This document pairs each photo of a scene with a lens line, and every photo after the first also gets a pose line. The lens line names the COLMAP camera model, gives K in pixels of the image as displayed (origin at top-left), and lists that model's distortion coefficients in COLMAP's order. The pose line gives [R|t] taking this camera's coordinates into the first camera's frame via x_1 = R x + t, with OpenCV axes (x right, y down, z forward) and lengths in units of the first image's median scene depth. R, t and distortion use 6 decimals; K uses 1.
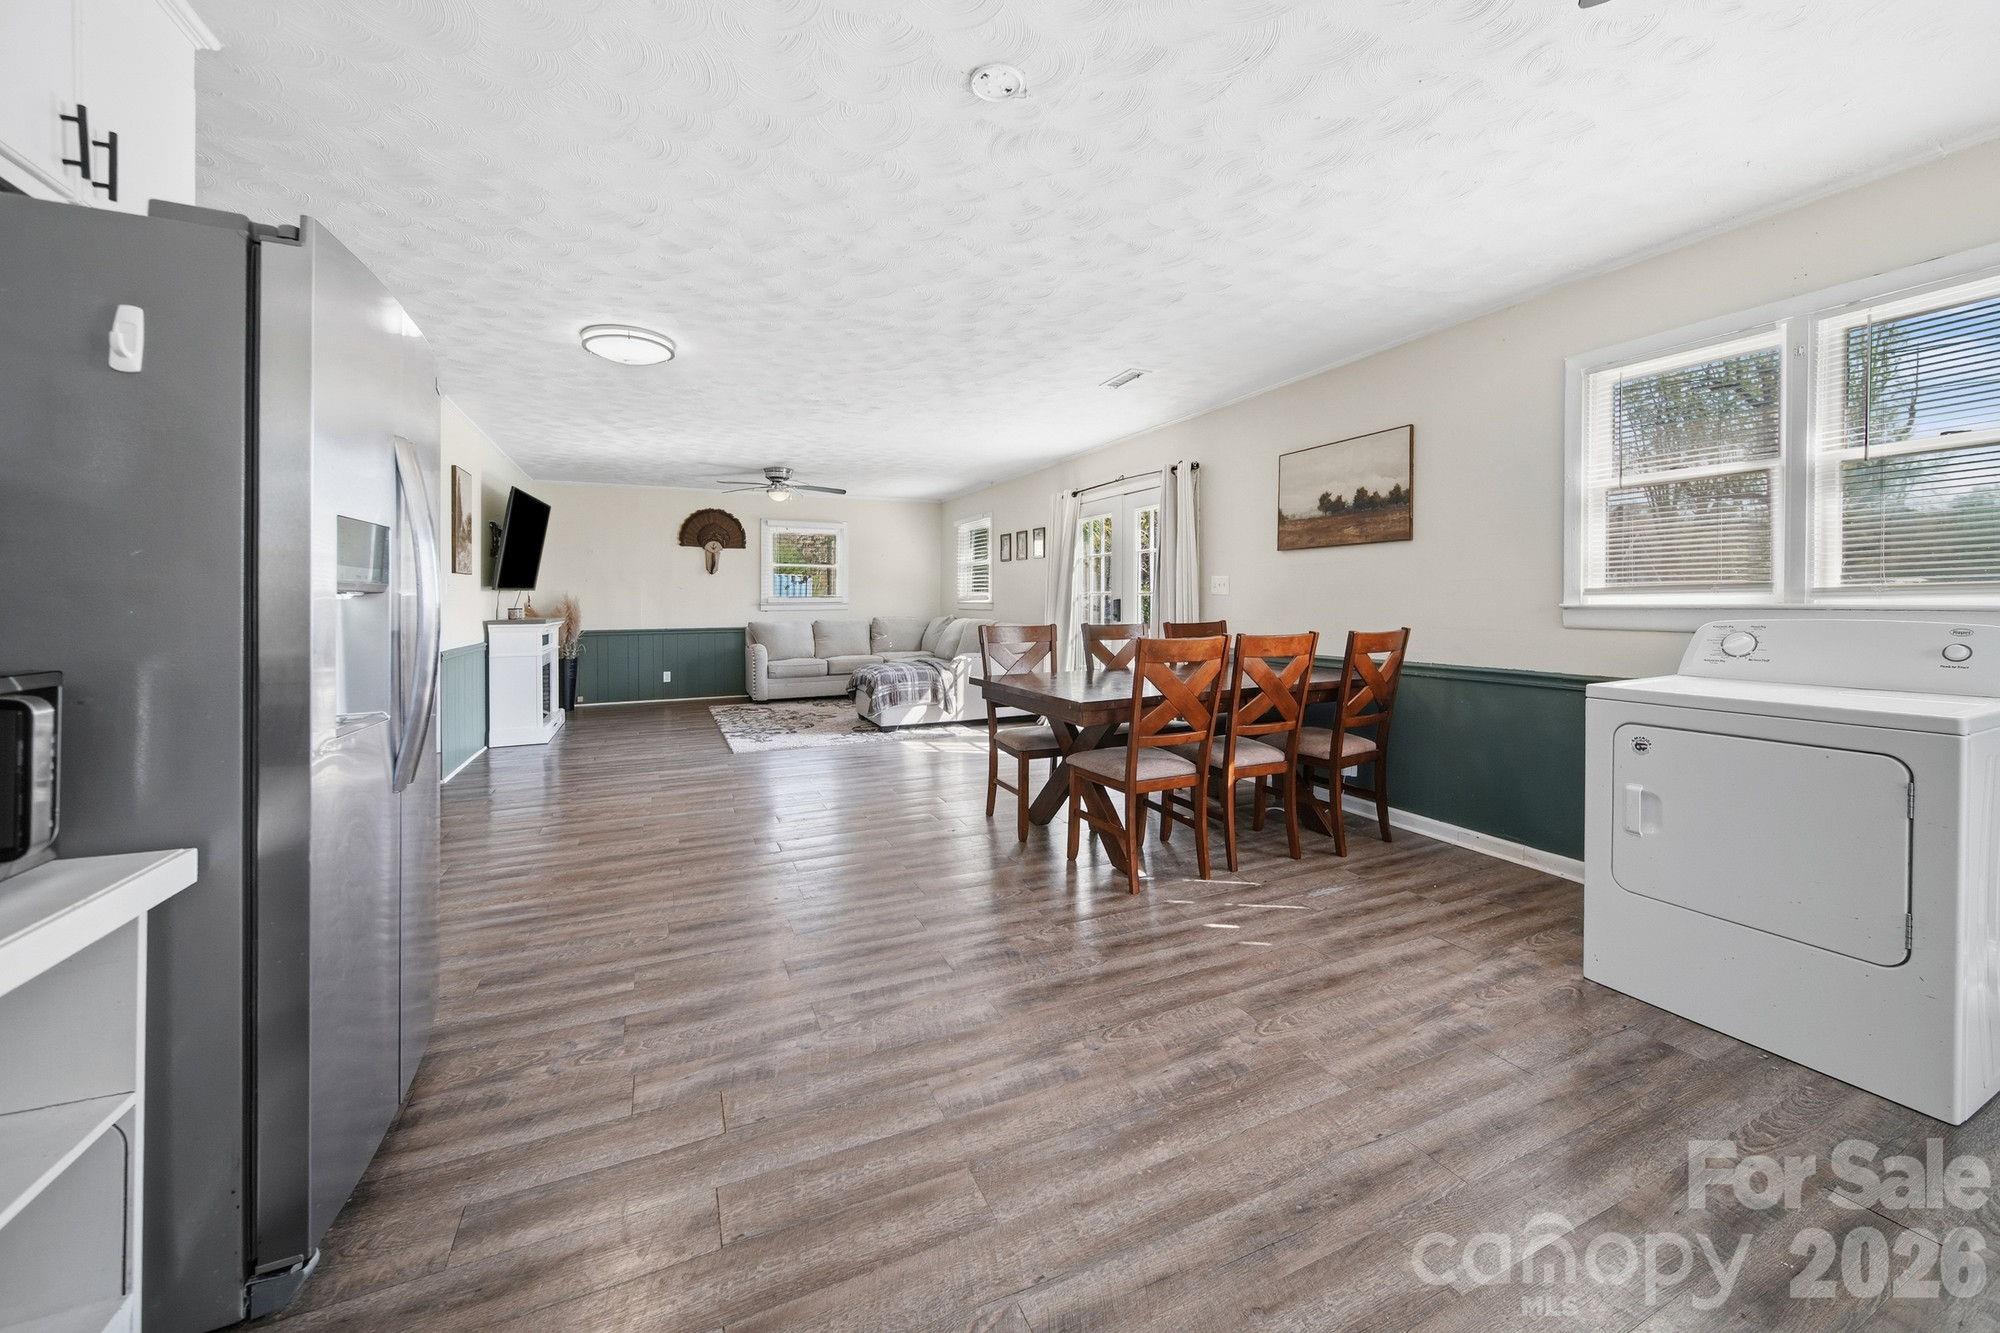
lens RADIAL K [[749.0, 0, 1009.5], [0, 749.0, 616.3], [0, 0, 1]] dist [-0.001130, -0.000006]
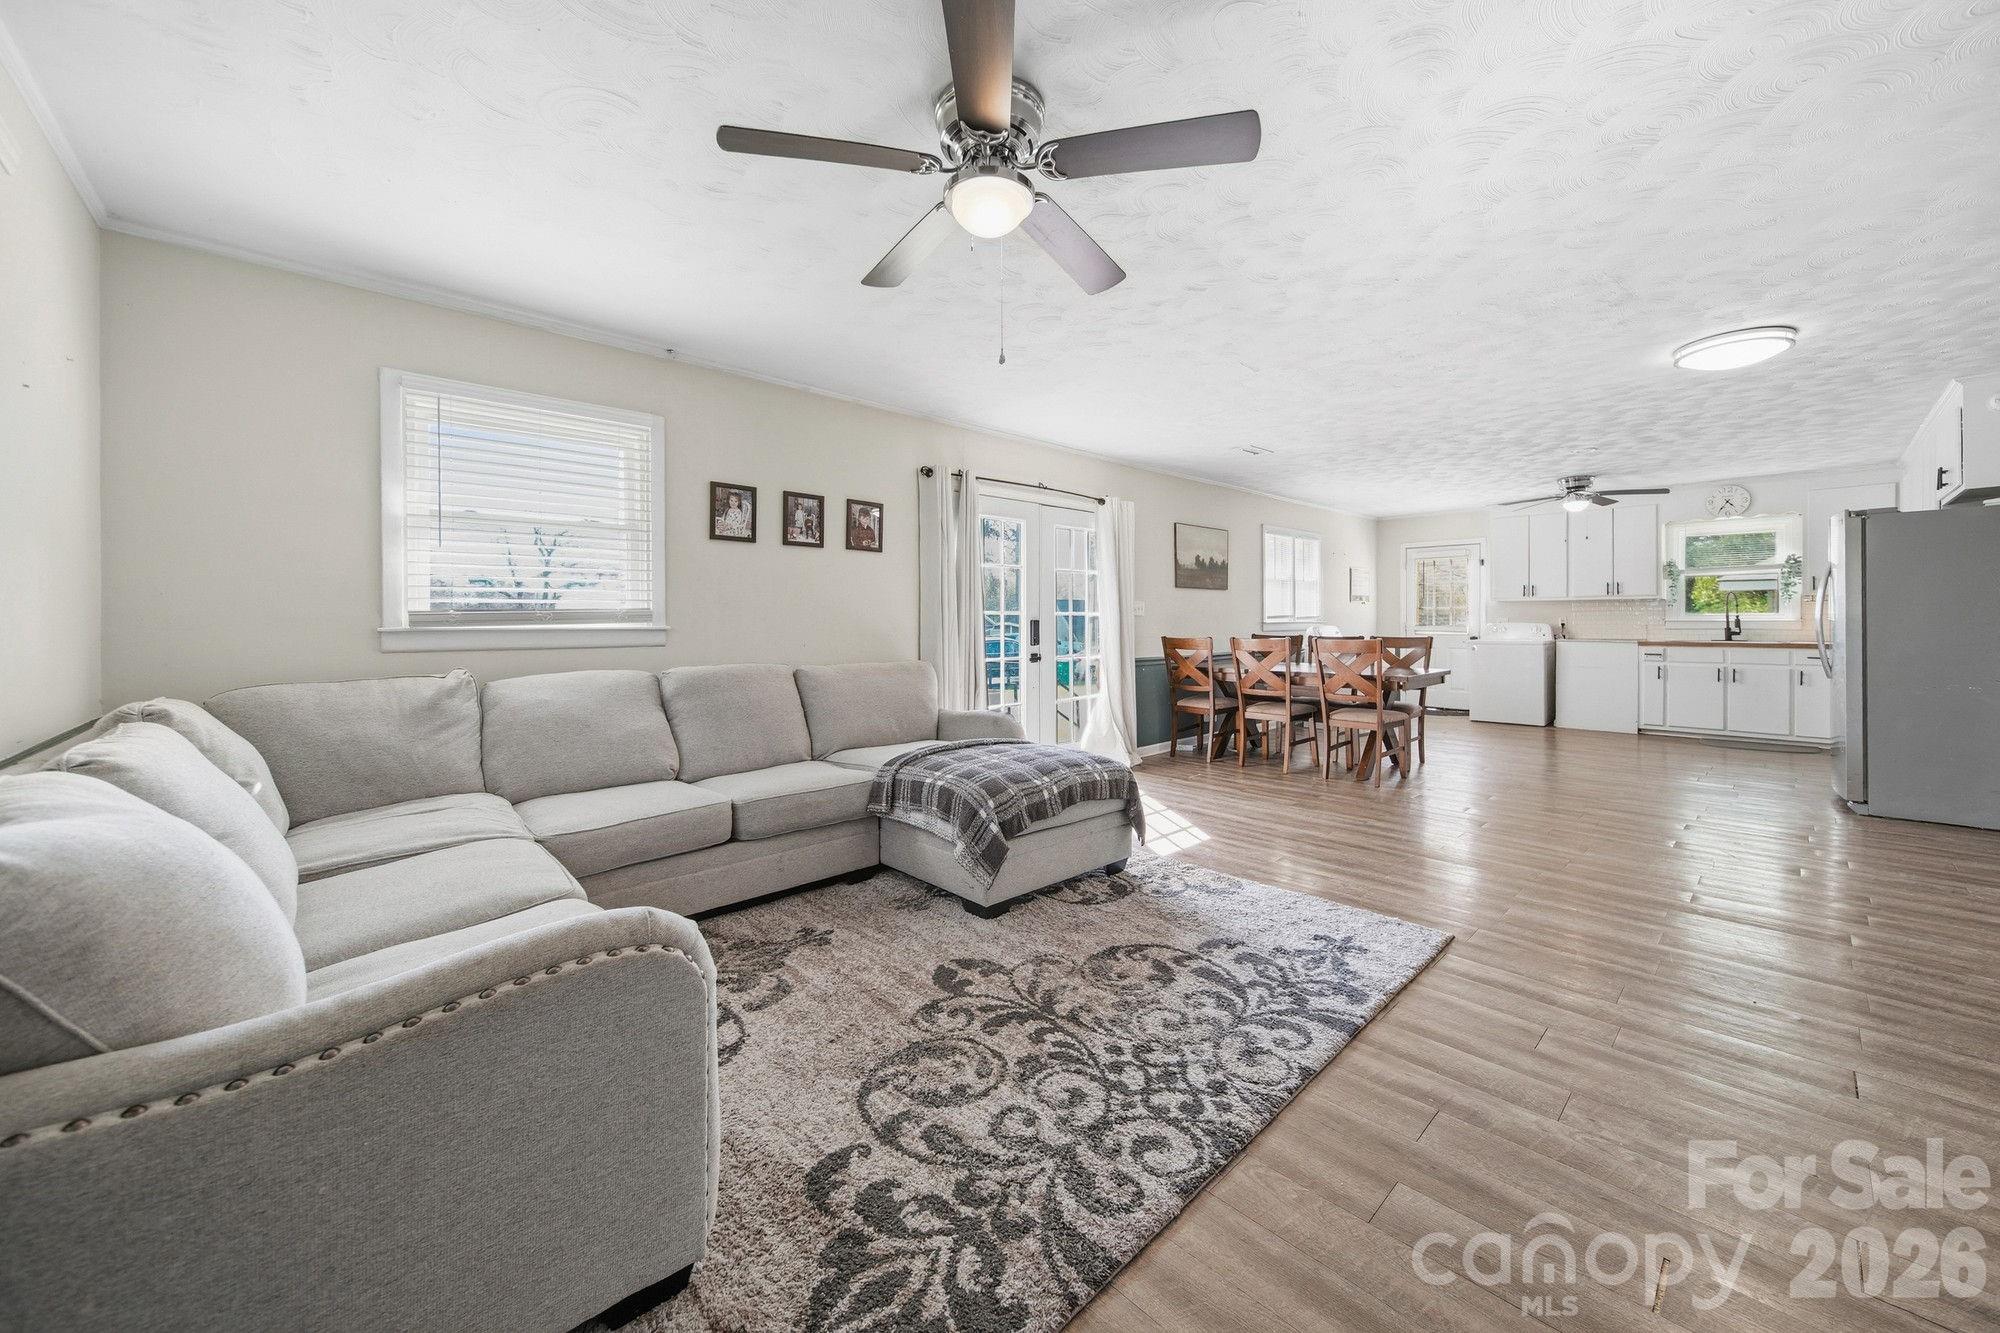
lens RADIAL K [[741.8, 0, 991.2], [0, 741.8, 616.7], [0, 0, 1]] dist [0.000918, -0.000047]
pose [[-0.308890, 0.010575, 0.951039, -0.989046], [0.025436, 0.999672, -0.002855, -0.036424], [-0.950758, 0.023309, -0.309057, 1.938736]]
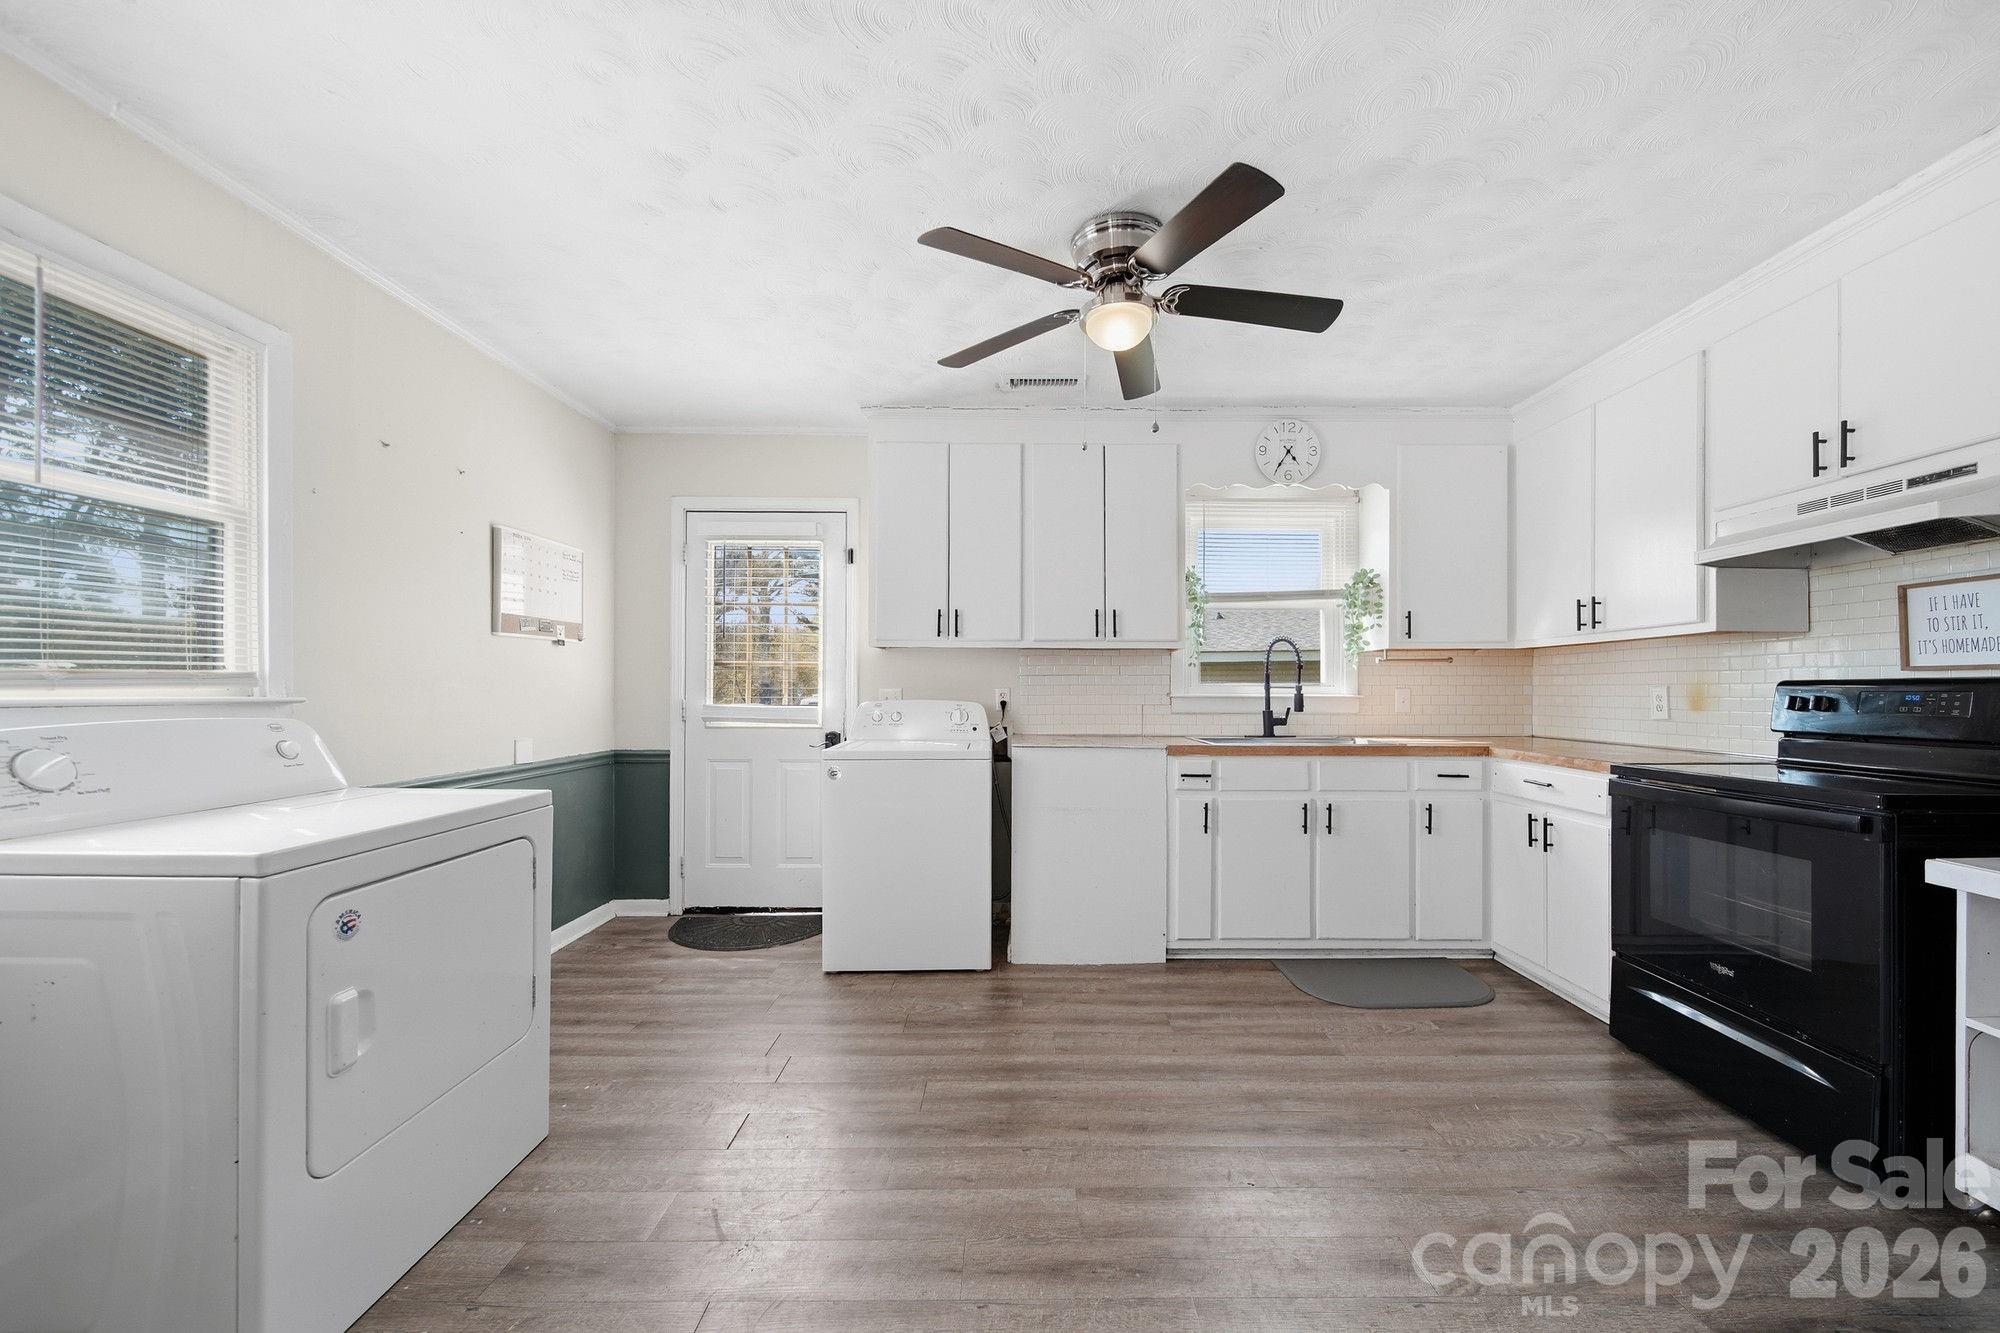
lens RADIAL K [[734.5, 0, 1023.9], [0, 734.5, 686.9], [0, 0, 1]] dist [-0.001641, -0.000276]
pose [[-0.912233, 0.003020, 0.409661, 0.037947], [0.009566, 0.999857, 0.013931, -0.014535], [-0.409560, 0.016627, -0.912132, 0.674208]]
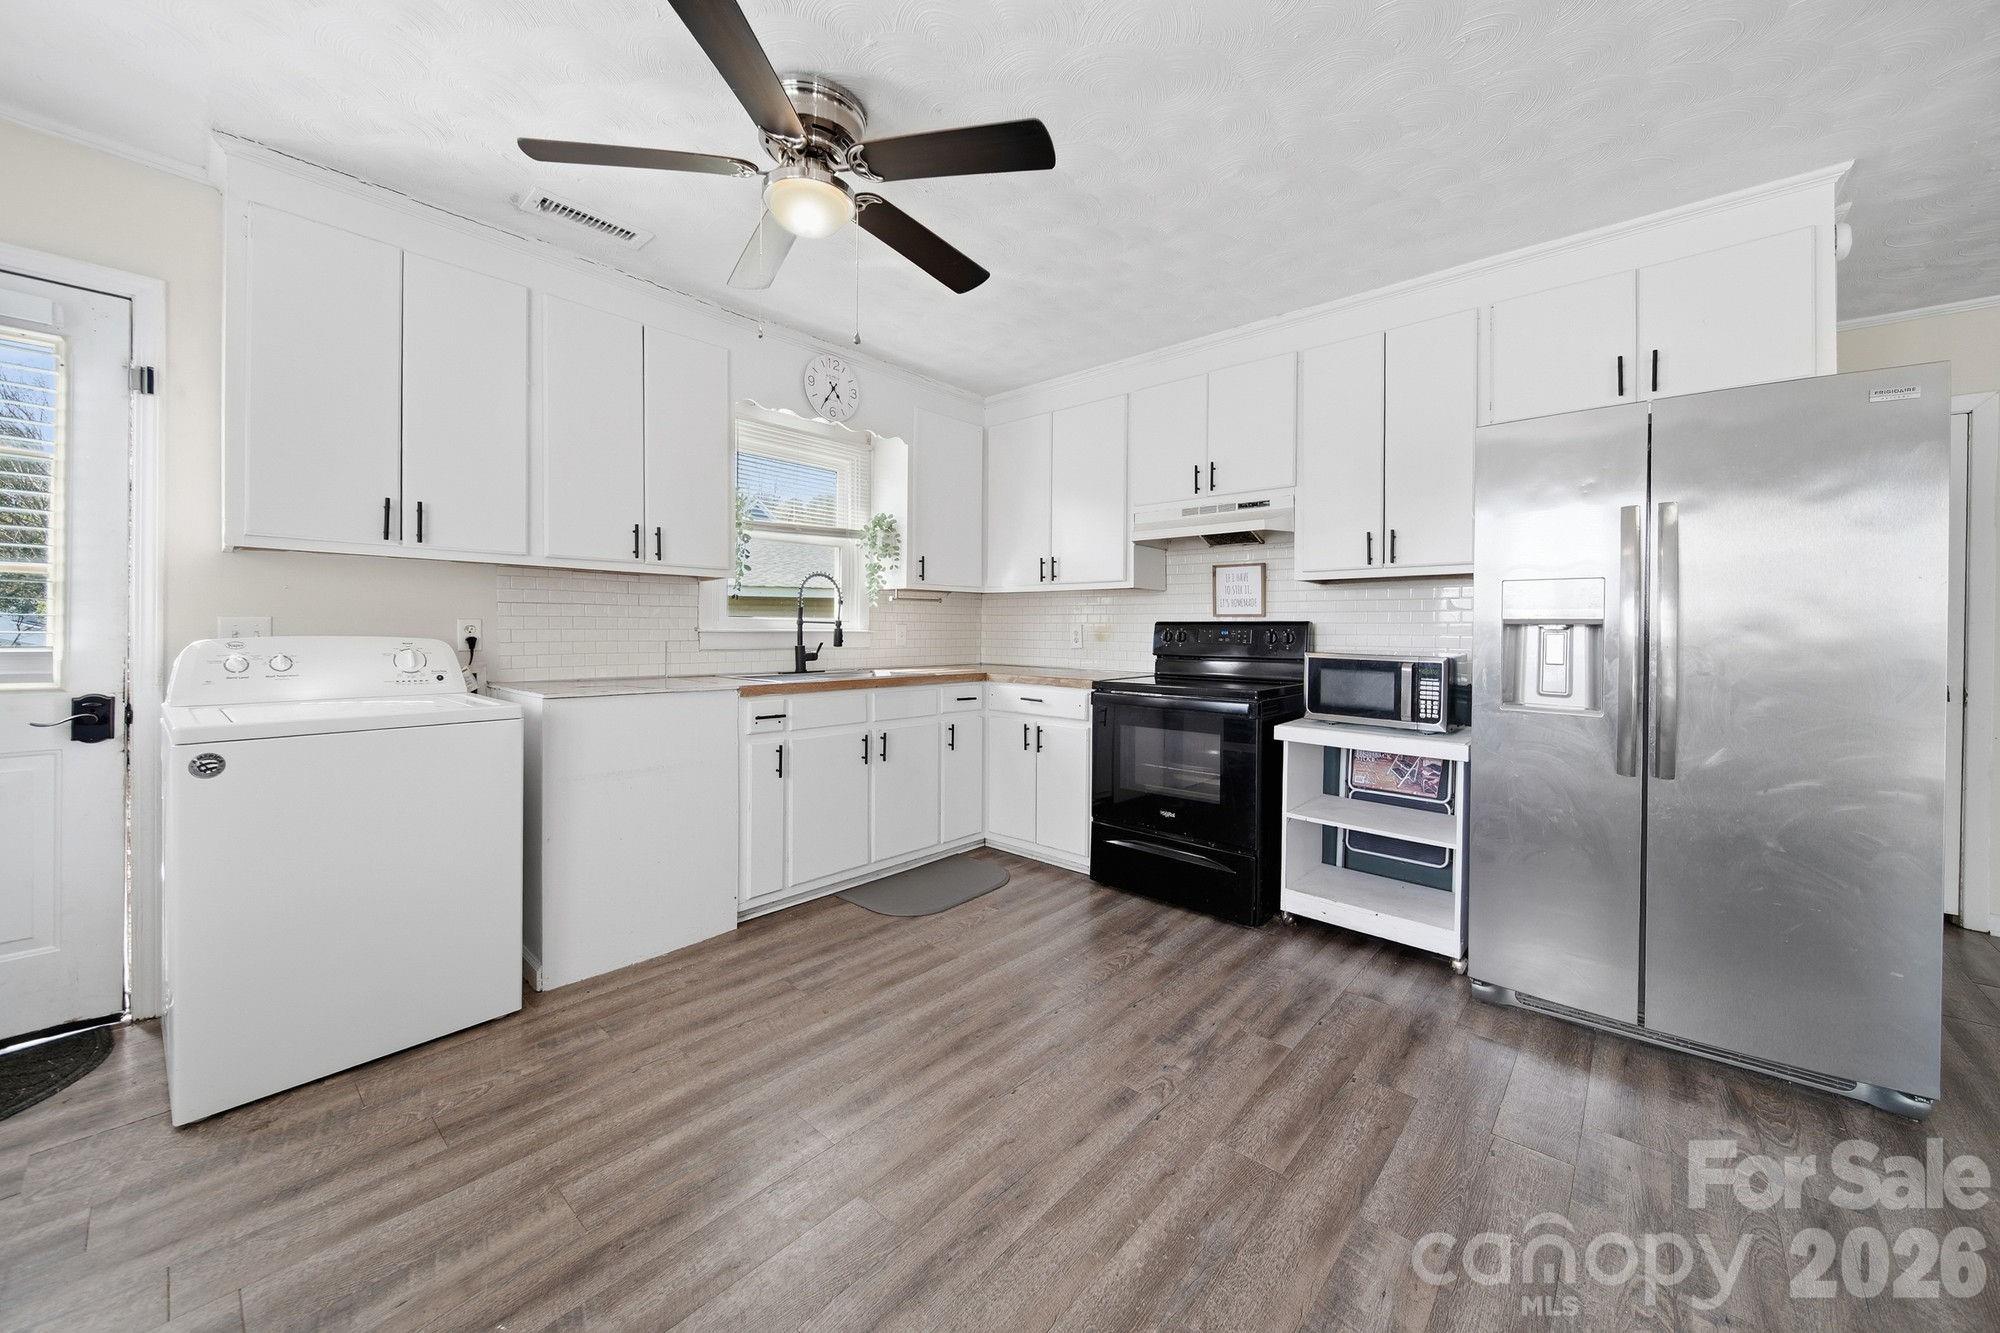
lens RADIAL K [[735.1, 0, 1002.7], [0, 735.1, 629.4], [0, 0, 1]] dist [0.000379, -0.000150]
pose [[-0.914445, -0.005286, -0.404675, 0.261143], [-0.015029, 0.999669, 0.020902, -0.012214], [0.404431, 0.025196, -0.914221, 0.641919]]
